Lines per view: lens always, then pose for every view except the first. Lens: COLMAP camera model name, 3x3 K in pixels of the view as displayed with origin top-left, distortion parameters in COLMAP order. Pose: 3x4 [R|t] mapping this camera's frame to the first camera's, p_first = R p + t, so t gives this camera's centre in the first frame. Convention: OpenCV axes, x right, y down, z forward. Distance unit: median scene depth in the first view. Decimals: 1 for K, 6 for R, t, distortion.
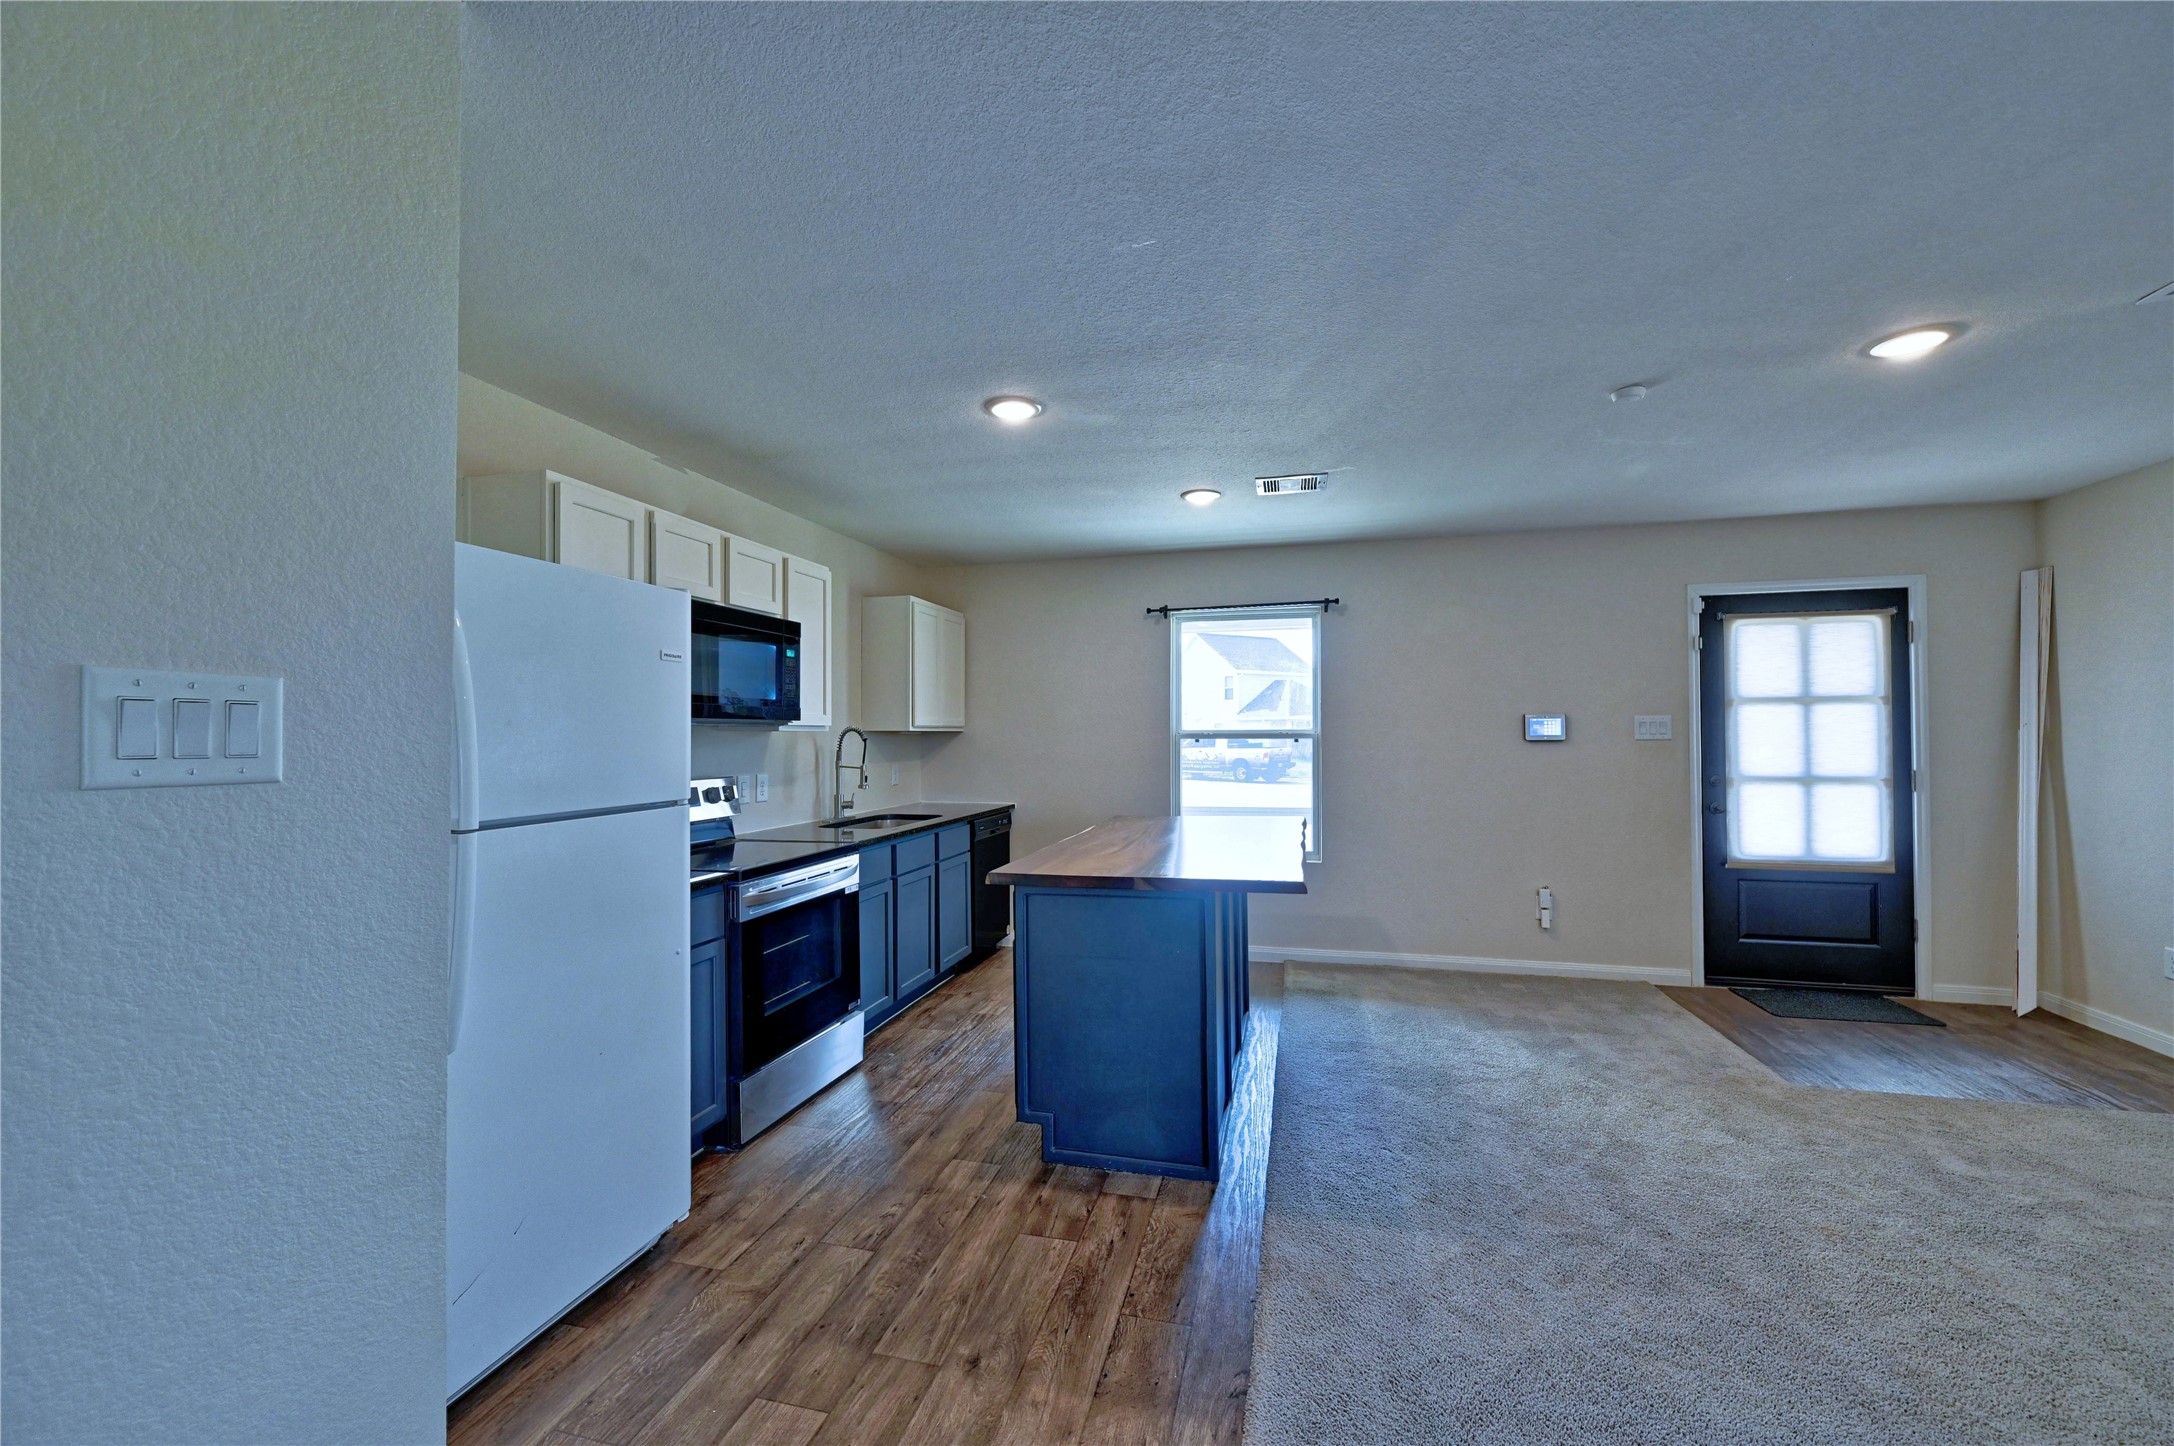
lens RADIAL K [[849.8, 0, 1089.4], [0, 849.8, 728.7], [0, 0, 1]] dist [-0.002873, -0.000230]
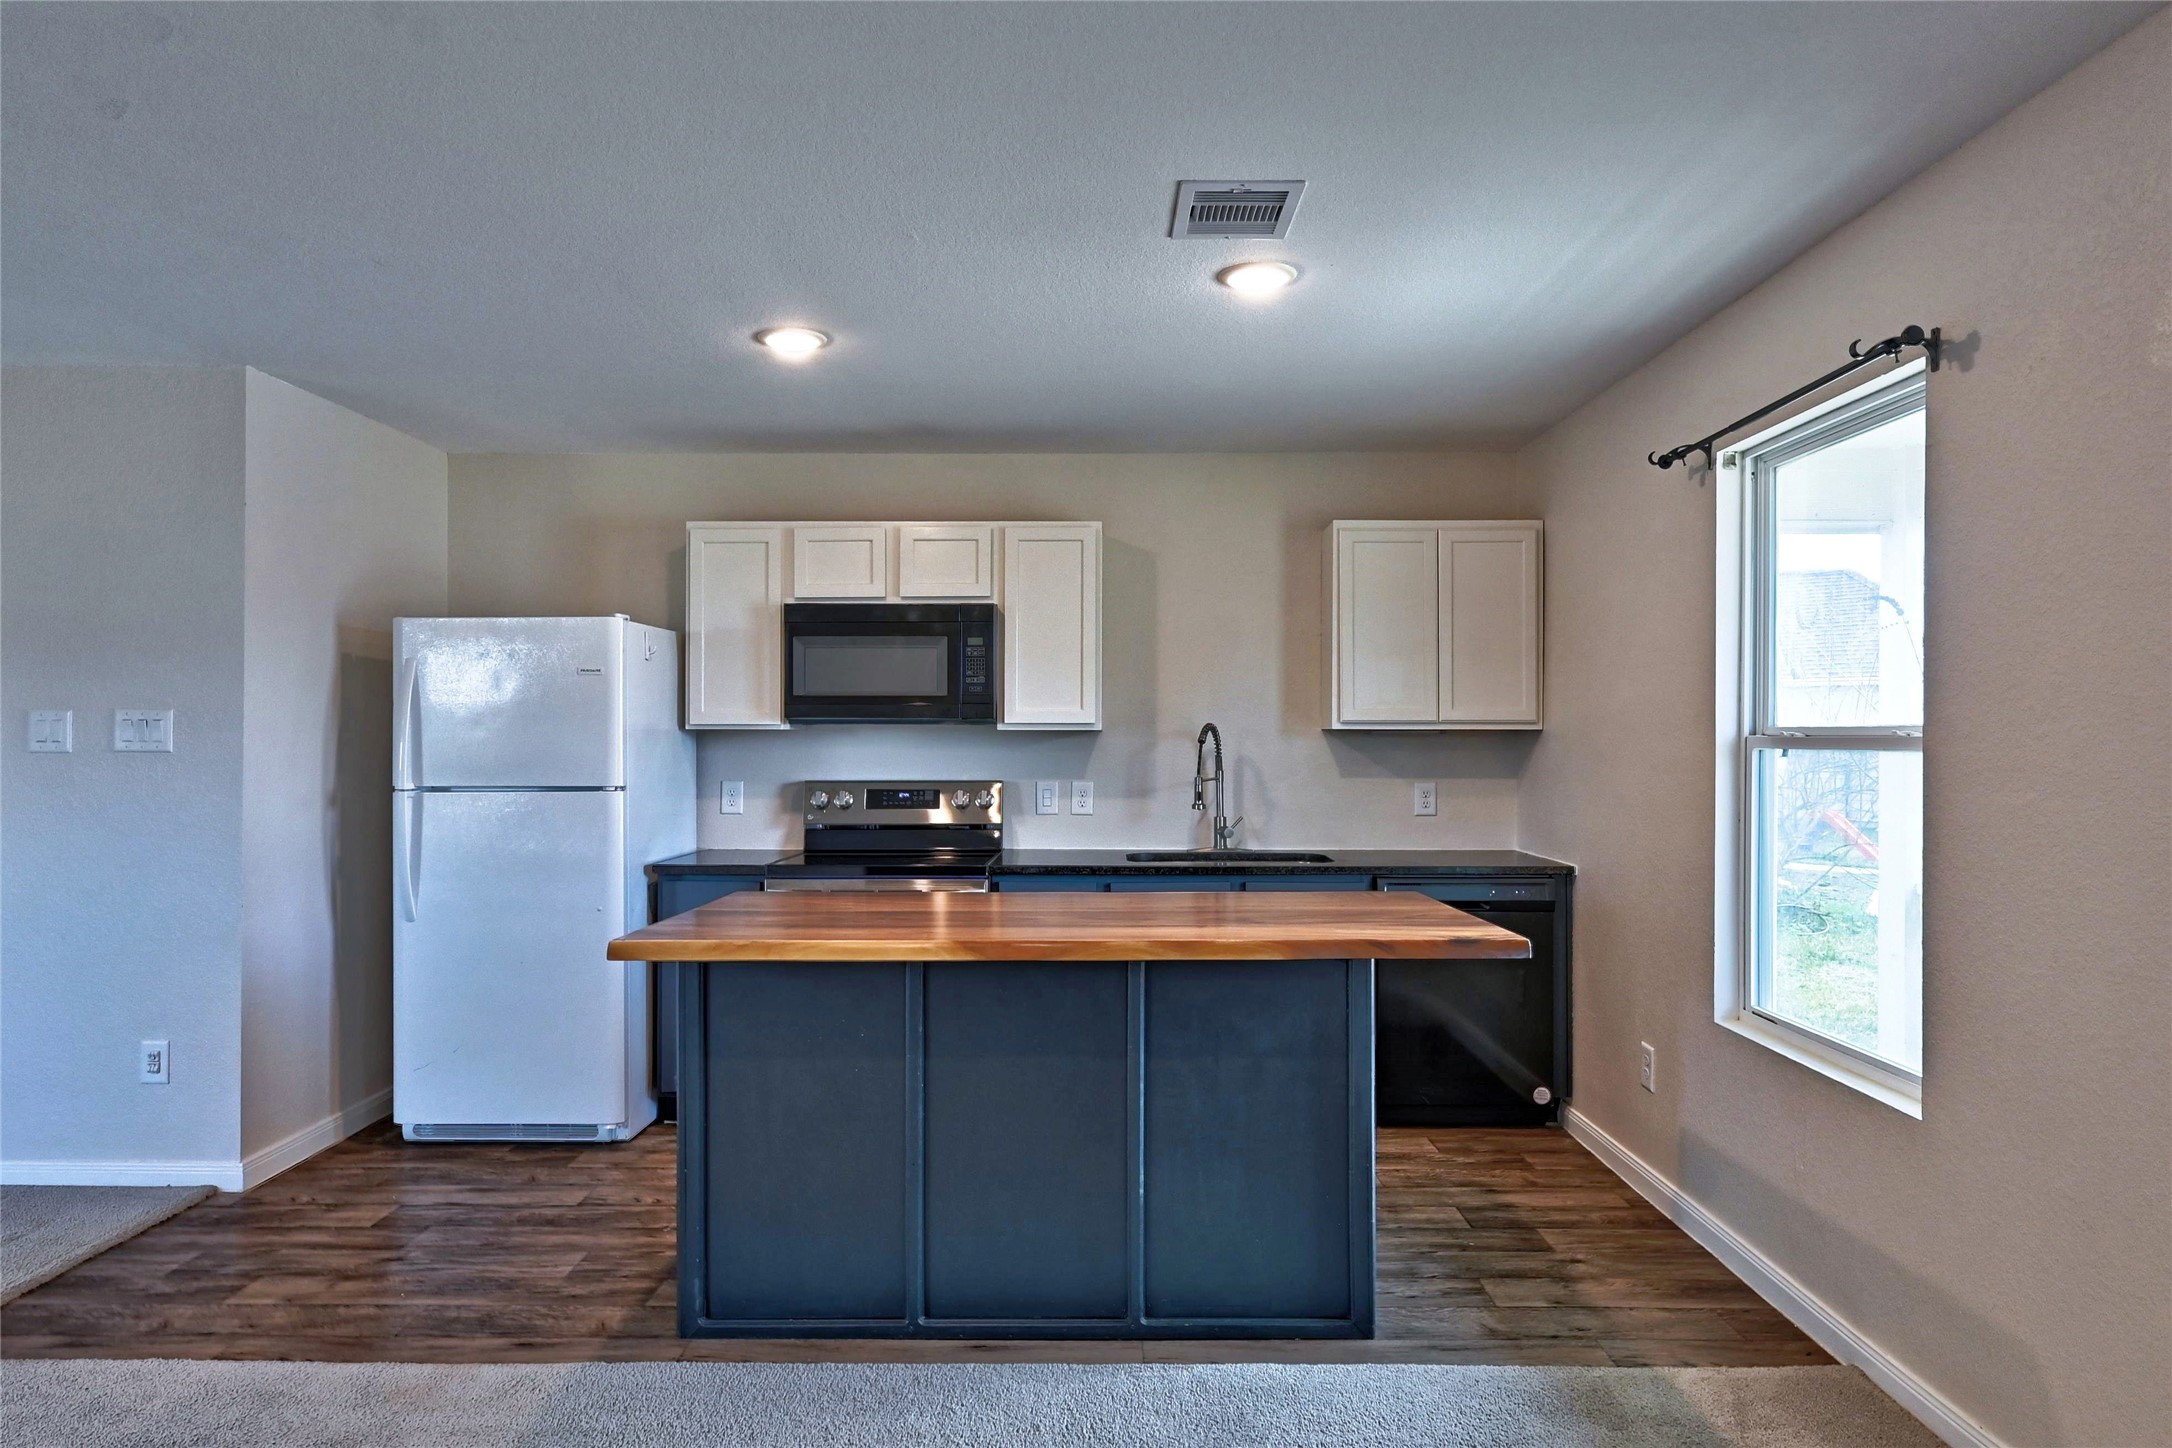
lens RADIAL K [[1332.8, 0, 1085.5], [0, 1332.8, 729.0], [0, 0, 1]] dist [0.004357, -0.001466]
pose [[0.229487, -0.002517, -0.973308, 0.867769], [0.004861, 0.999987, -0.001440, 0.003593], [0.973300, -0.004401, 0.229496, 0.685994]]
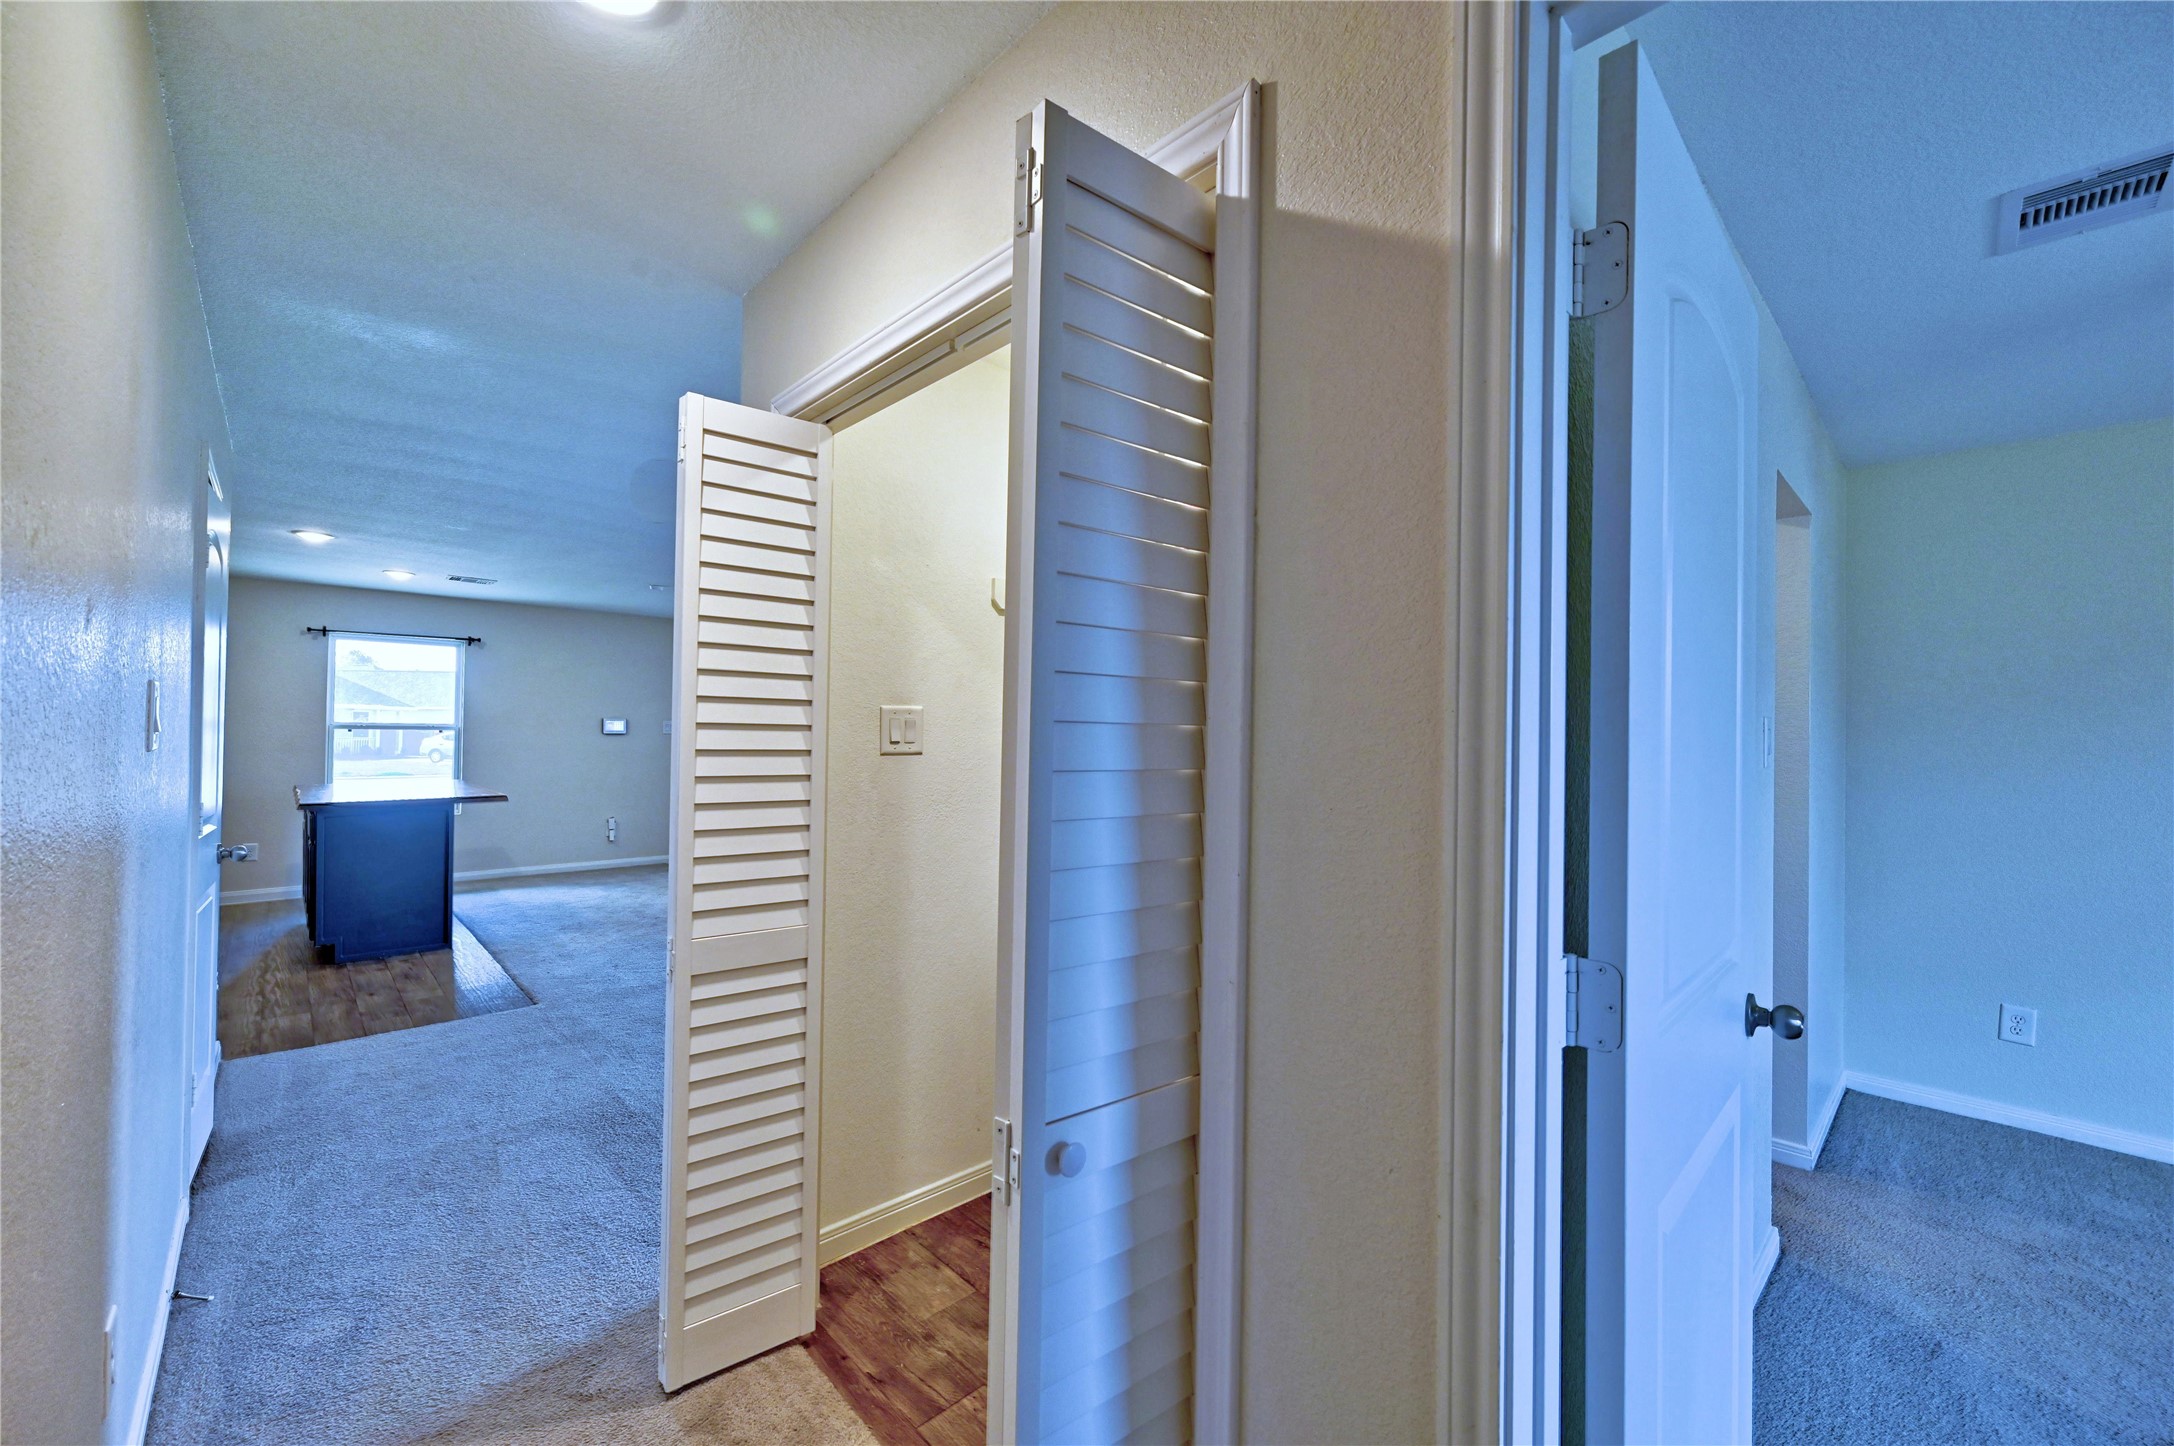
lens RADIAL K [[849.8, 0, 1088.4], [0, 849.8, 724.5], [0, 0, 1]] dist [-0.002873, -0.000230]
pose [[0.532977, 0.022747, 0.845824, -0.485615], [-0.019748, 0.999701, -0.014442, 0.001474], [-0.845899, -0.009006, 0.533267, -0.872088]]
